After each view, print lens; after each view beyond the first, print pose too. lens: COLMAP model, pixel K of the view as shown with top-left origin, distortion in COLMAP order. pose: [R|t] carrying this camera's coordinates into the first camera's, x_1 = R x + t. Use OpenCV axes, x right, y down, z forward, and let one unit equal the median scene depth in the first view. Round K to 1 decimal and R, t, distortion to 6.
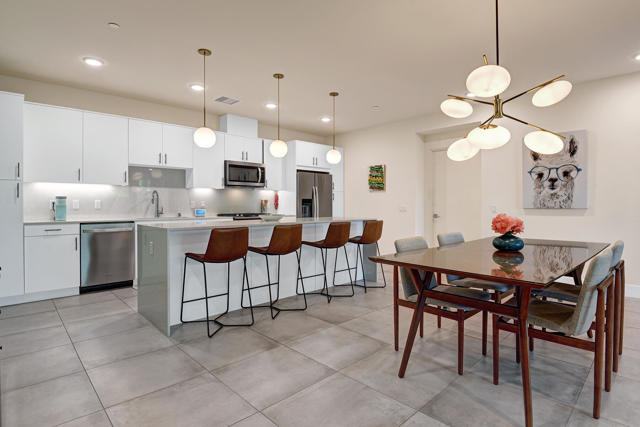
lens RADIAL K [[330.5, 0, 339.3], [0, 330.5, 208.7], [0, 0, 1]] dist [-0.042172, -0.001871]
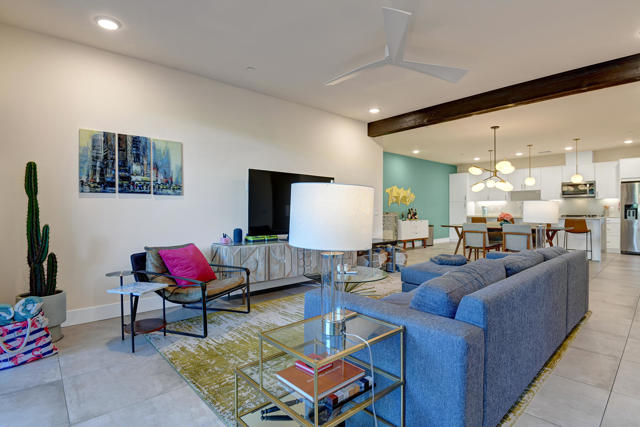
lens RADIAL K [[320.6, 0, 320.0], [0, 320.6, 213.5], [0, 0, 1]] dist [-0.032293, -0.001498]
pose [[-0.062897, 0.008831, -0.997981, 1.422157], [-0.008485, 0.999920, 0.009383, 0.005120], [0.997984, 0.009058, -0.062817, -0.128523]]
